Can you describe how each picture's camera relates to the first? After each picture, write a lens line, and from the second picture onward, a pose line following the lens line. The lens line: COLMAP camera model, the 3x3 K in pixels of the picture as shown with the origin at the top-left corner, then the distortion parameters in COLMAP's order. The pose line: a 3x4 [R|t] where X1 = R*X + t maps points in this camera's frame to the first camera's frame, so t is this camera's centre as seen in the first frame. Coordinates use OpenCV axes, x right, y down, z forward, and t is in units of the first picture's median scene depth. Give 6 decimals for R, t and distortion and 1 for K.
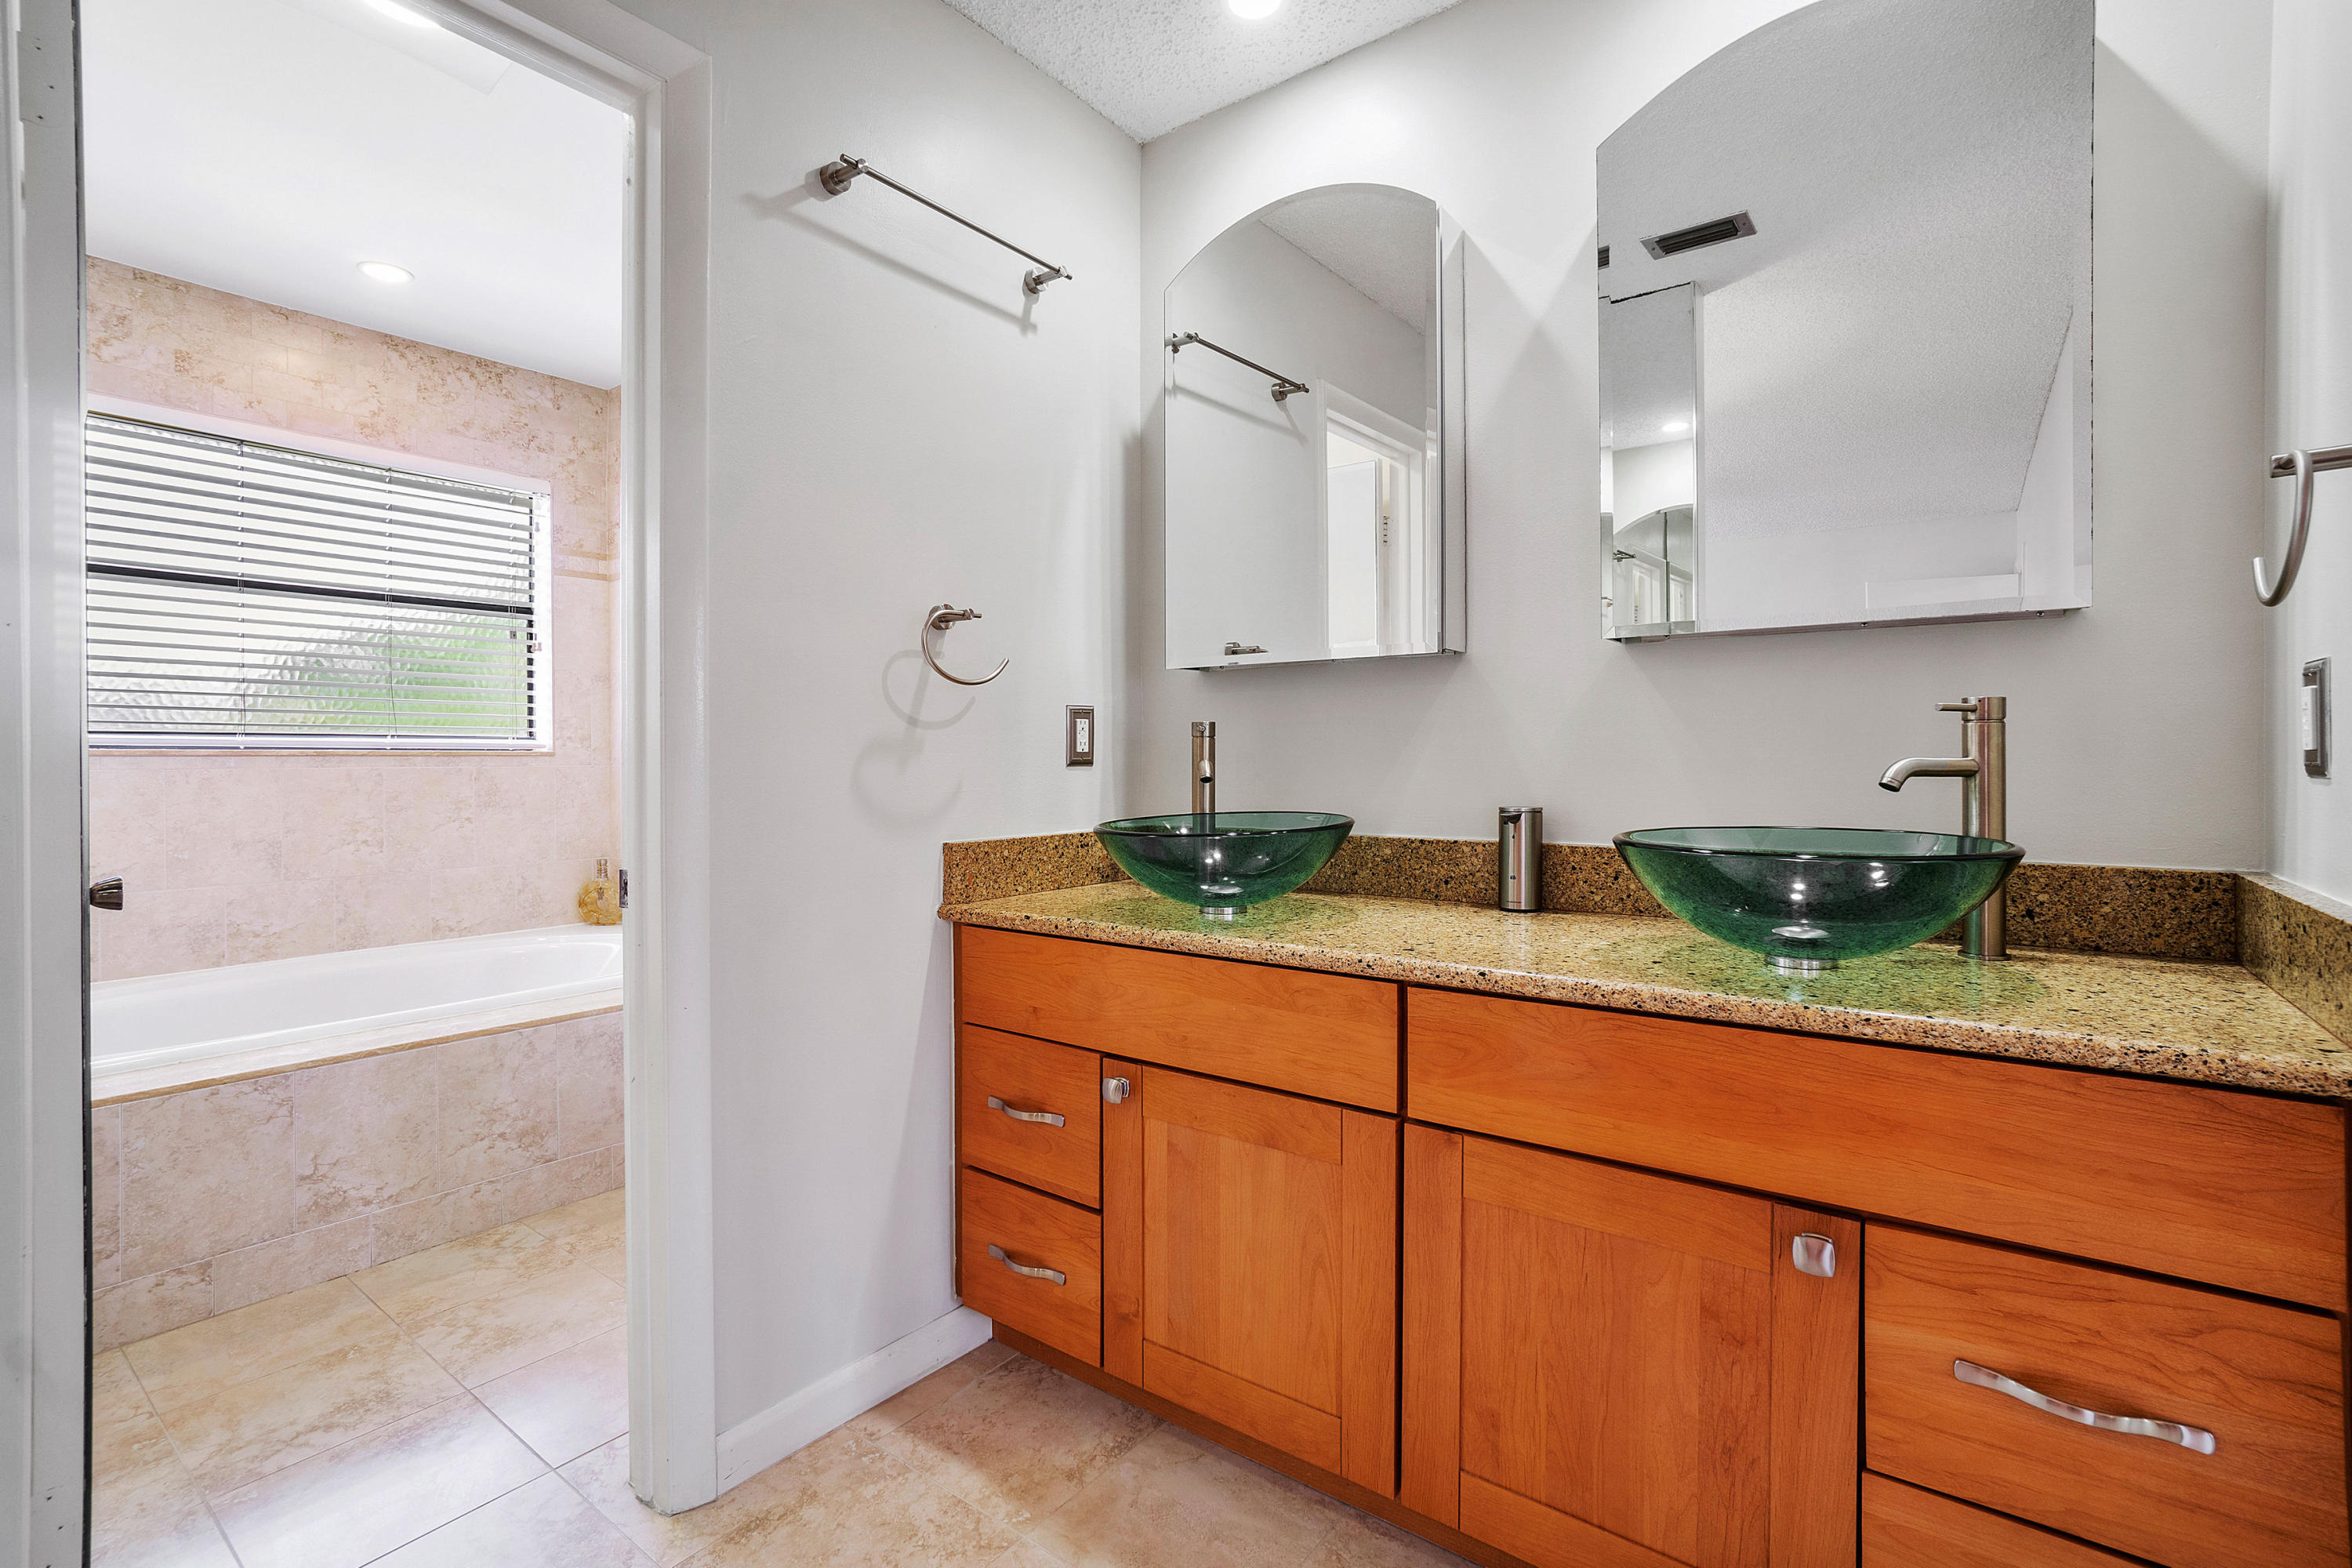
lens RADIAL K [[1077.7, 0, 1207.0], [0, 1077.7, 758.1], [0, 0, 1]] dist [-0.049611, 0.017651]
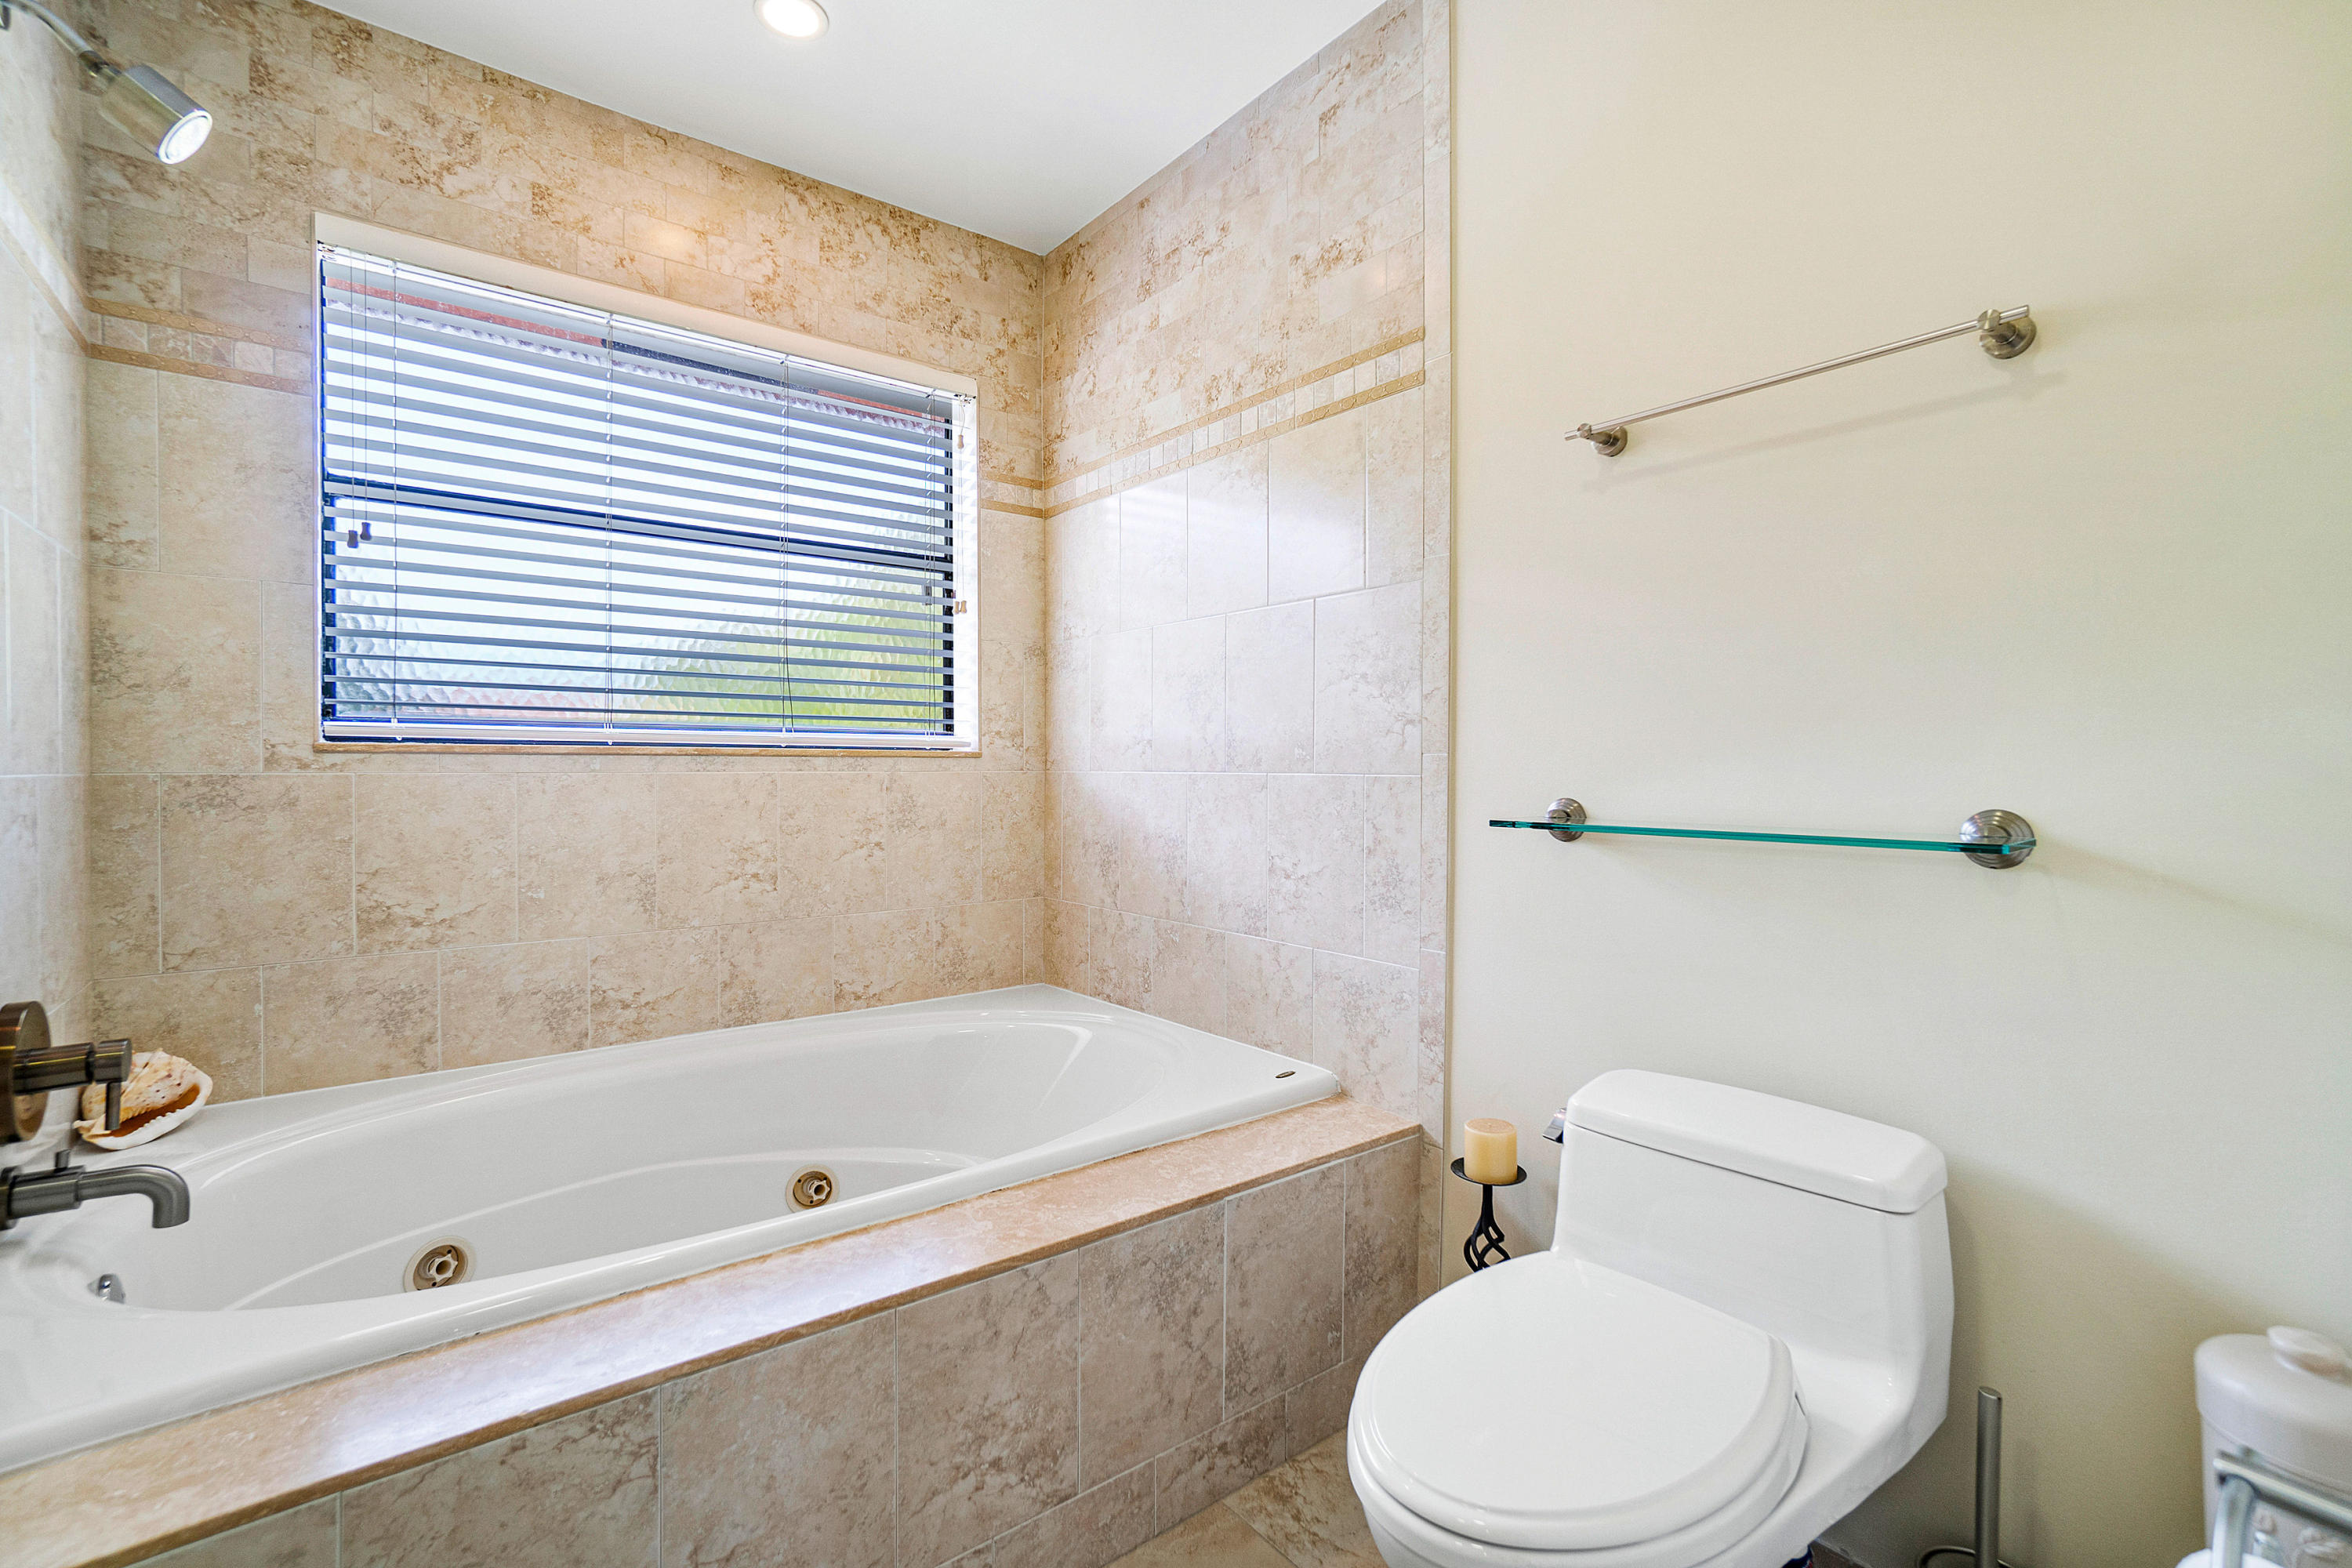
lens RADIAL K [[1054.5, 0, 1167.8], [0, 1054.5, 769.1], [0, 0, 1]] dist [-0.040943, 0.018069]
pose [[0.960684, 0.006117, -0.277578, -0.337472], [-0.005245, 0.999979, 0.003886, 0.002949], [0.277596, -0.002277, 0.960695, 0.396899]]
